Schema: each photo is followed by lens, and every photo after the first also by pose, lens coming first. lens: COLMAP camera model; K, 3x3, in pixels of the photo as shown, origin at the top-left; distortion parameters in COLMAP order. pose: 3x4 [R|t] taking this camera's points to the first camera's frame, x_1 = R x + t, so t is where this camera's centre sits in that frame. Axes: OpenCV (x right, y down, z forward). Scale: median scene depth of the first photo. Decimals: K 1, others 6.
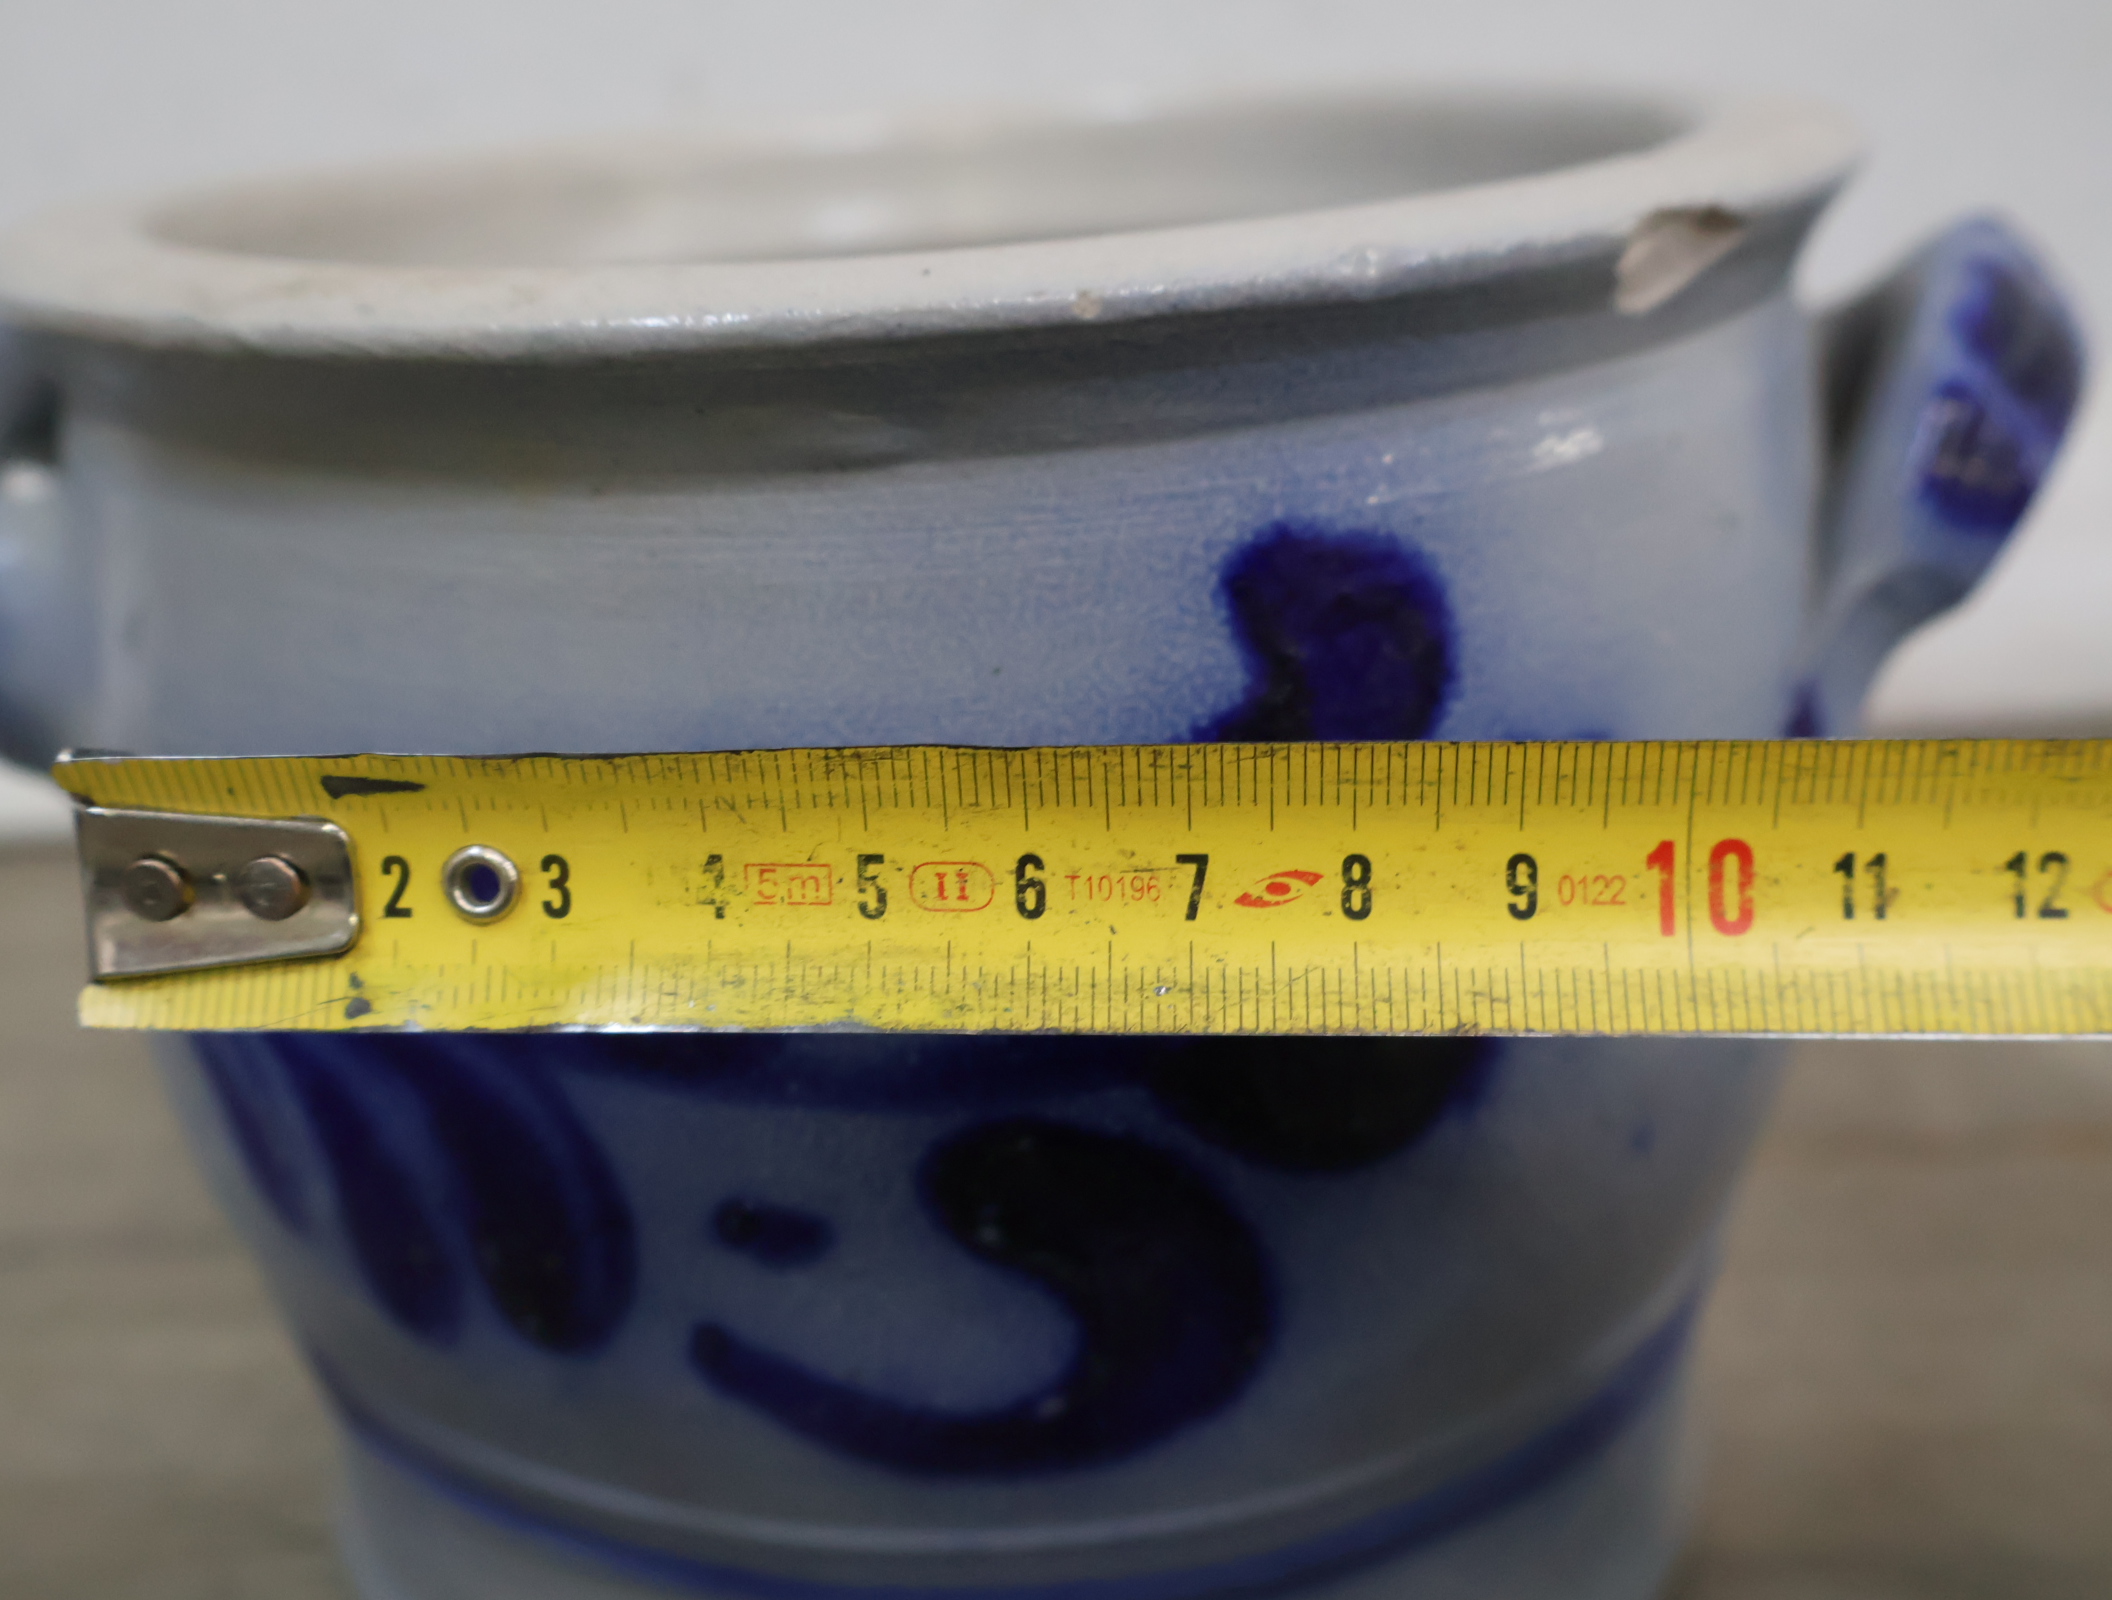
lens RADIAL K [[2327.7, 0, 1057.7], [0, 2327.7, 787.9], [0, 0, 1]] dist [0.058748, 0.000000]
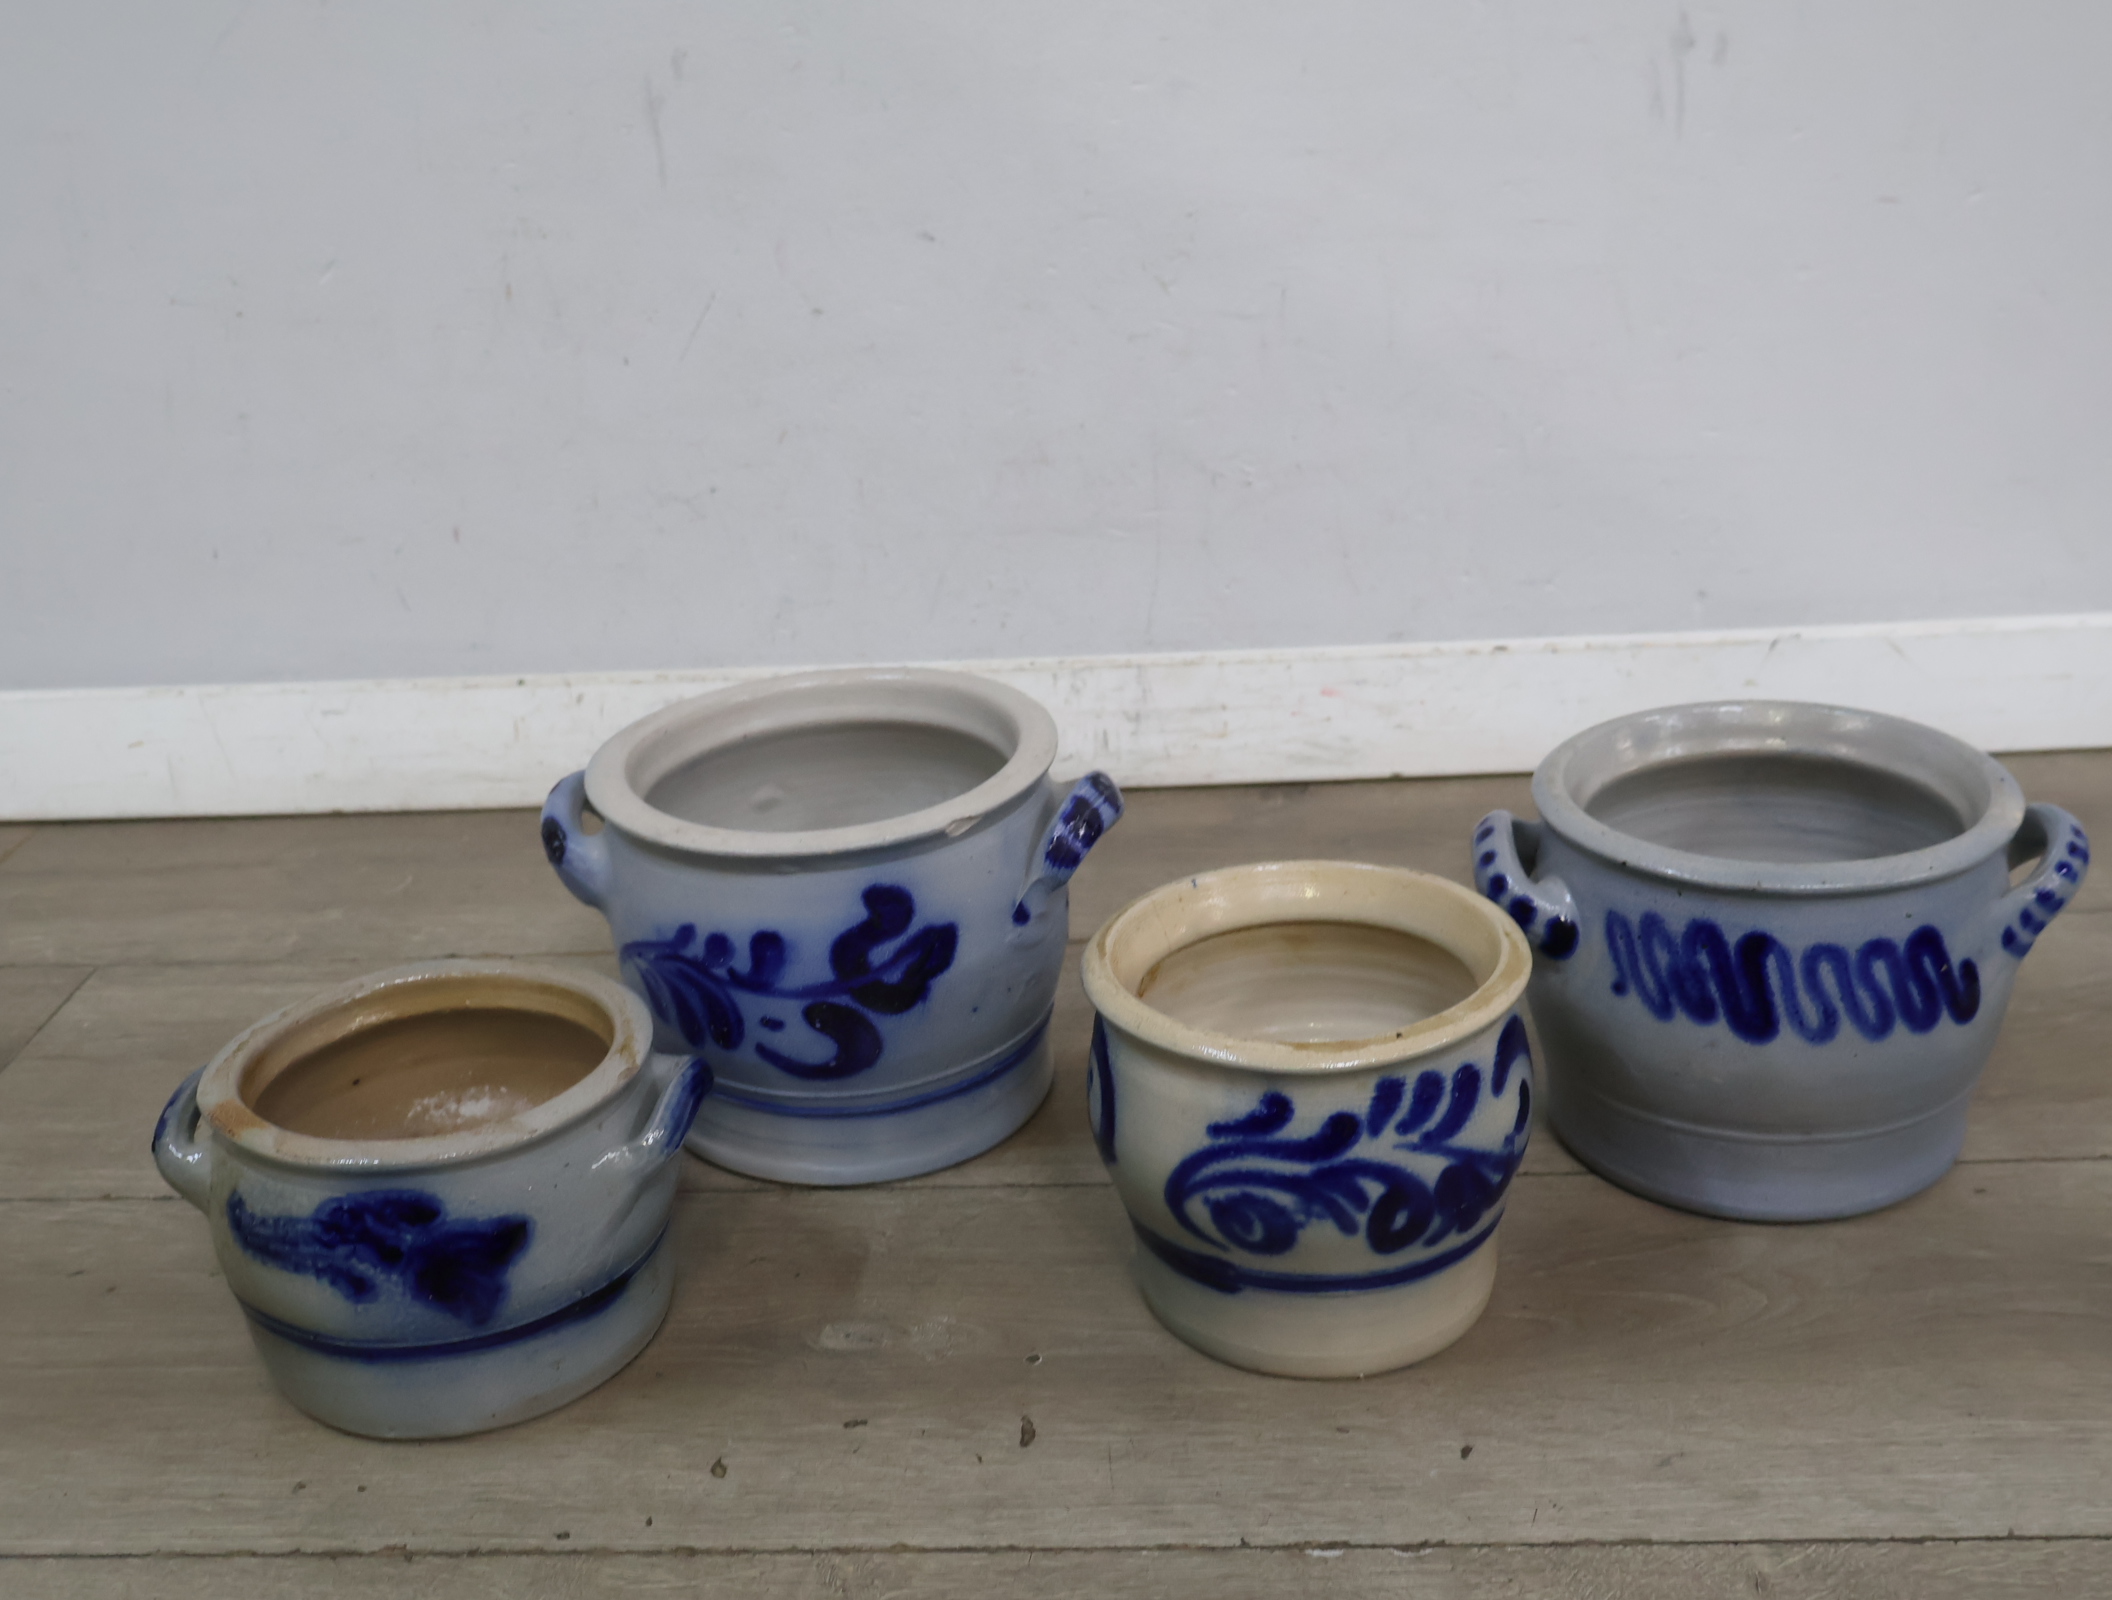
lens RADIAL K [[2307.8, 0, 1053.3], [0, 2307.8, 807.8], [0, 0, 1]] dist [0.009575, 0.000000]
pose [[0.998642, 0.021449, -0.047476, 0.709367], [-0.018410, 0.997809, 0.063545, -0.597228], [0.048735, -0.062584, 0.996849, -3.886288]]
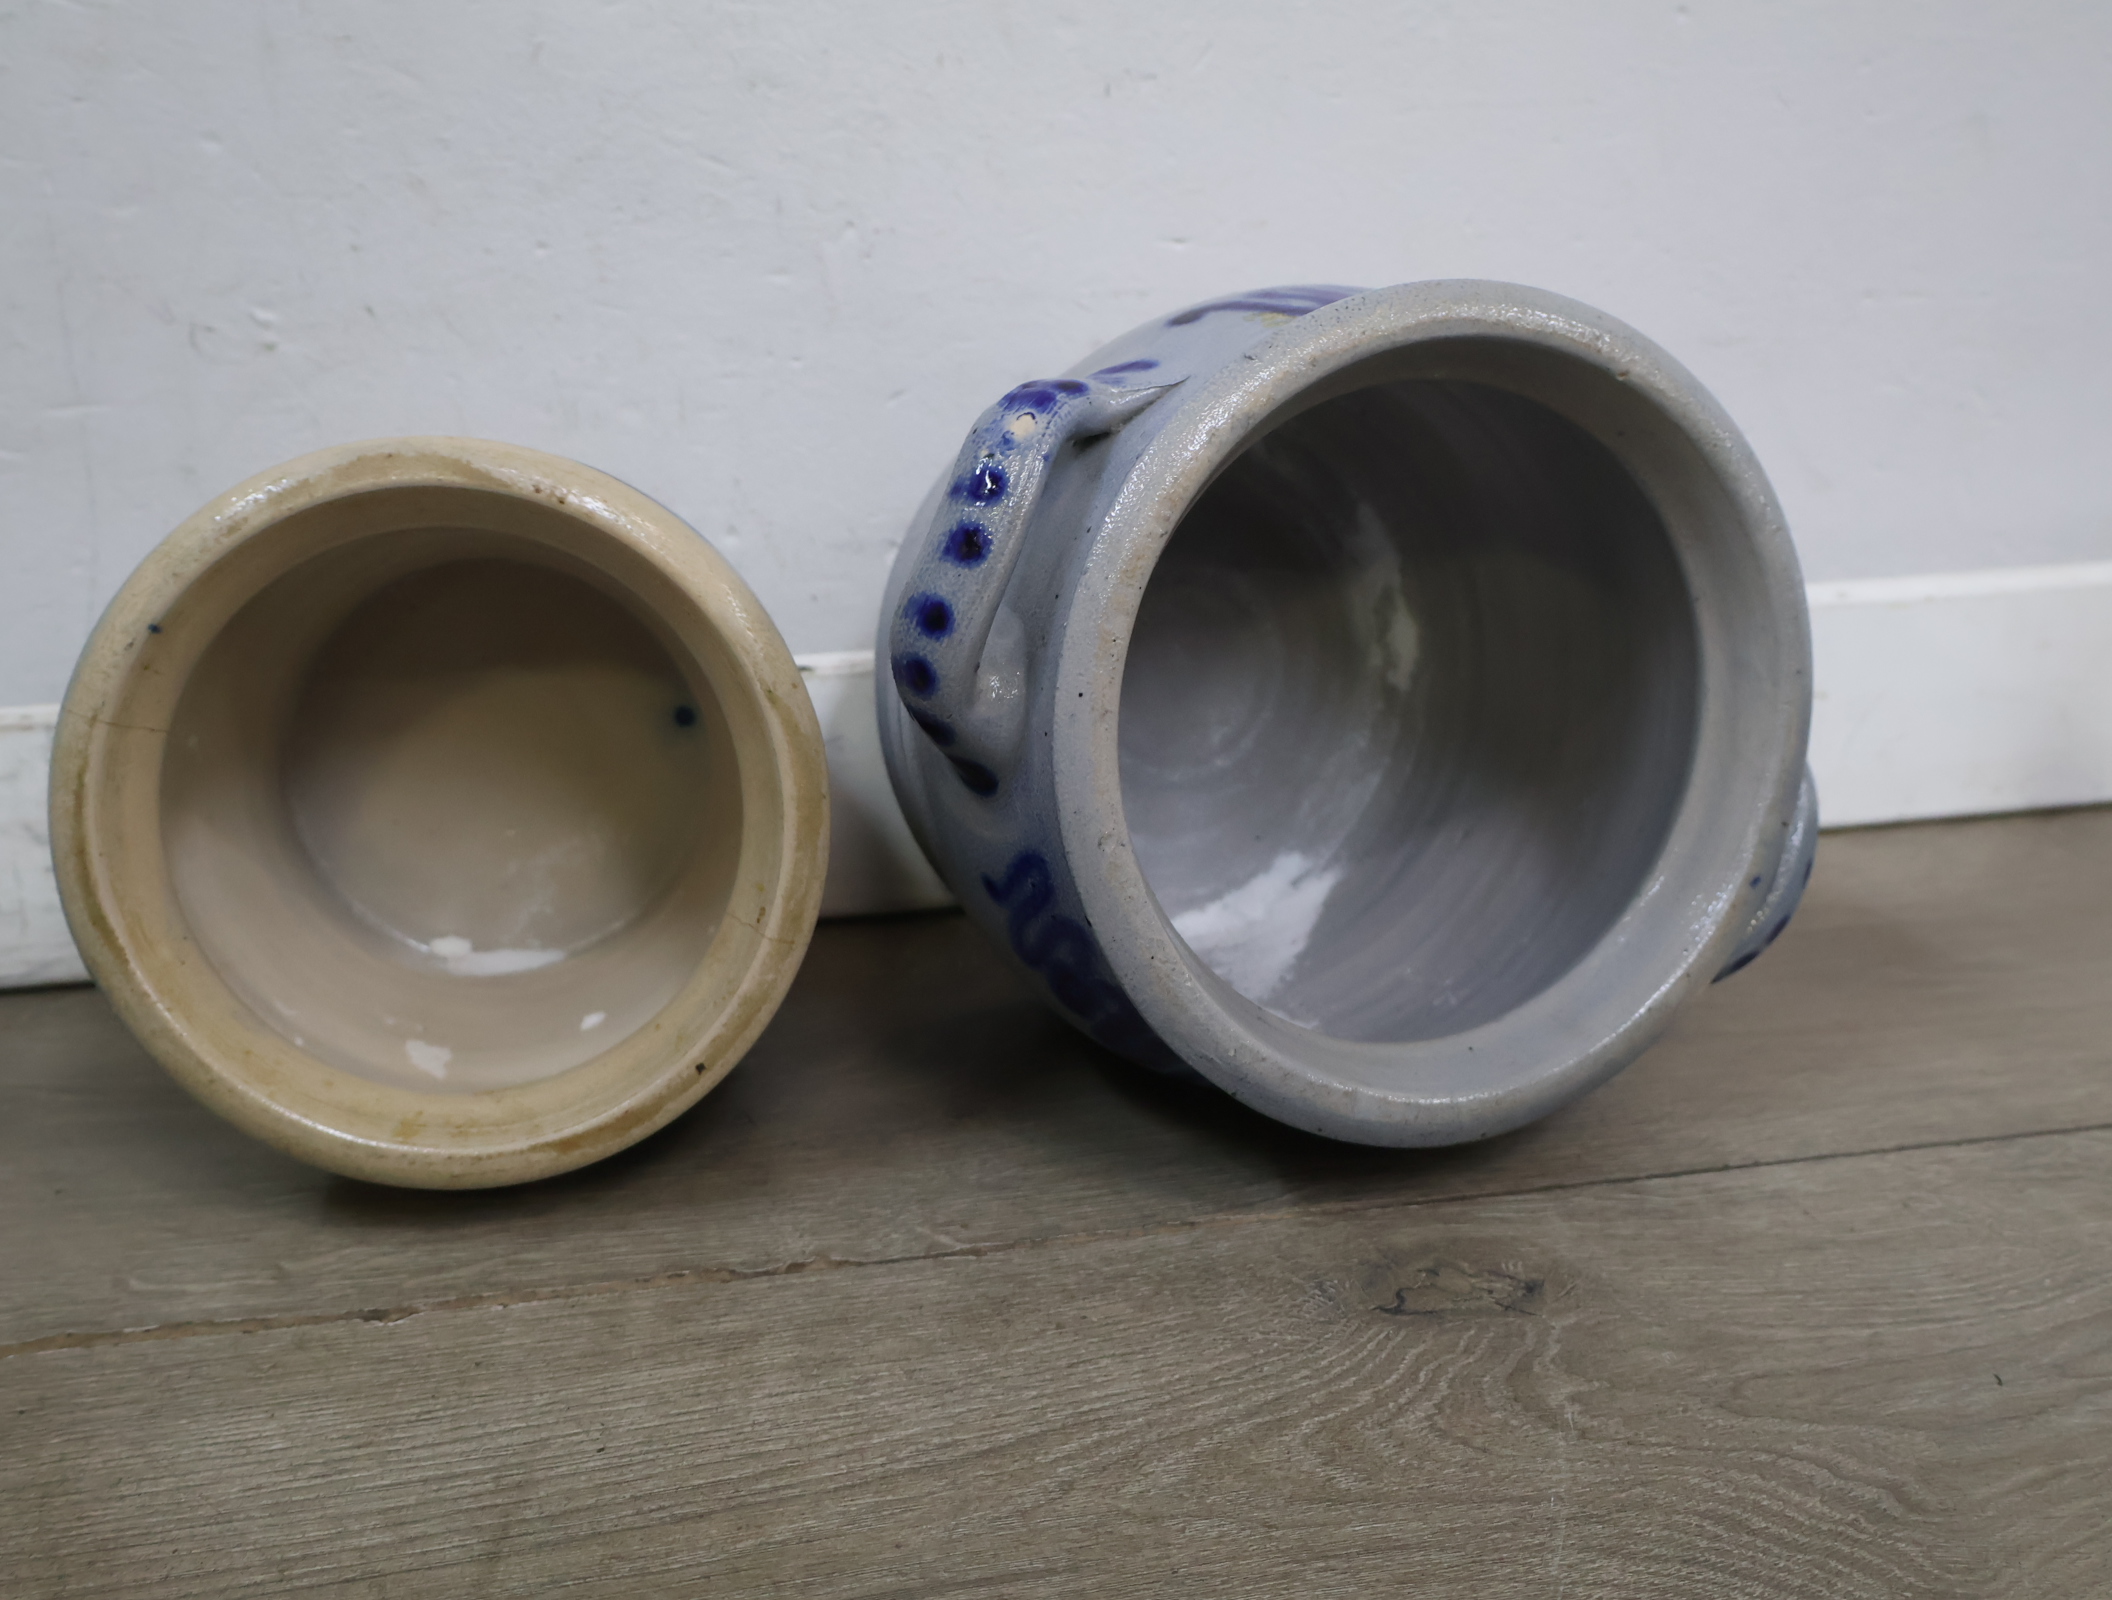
lens RADIAL K [[2307.8, 0, 1056.8], [0, 2307.8, 812.3], [0, 0, 1]] dist [0.009575, 0.000000]
pose [[0.985709, -0.017623, 0.167535, 1.515183], [0.020747, 0.999642, -0.016918, -0.372191], [-0.167176, 0.020152, 0.985721, -0.355117]]
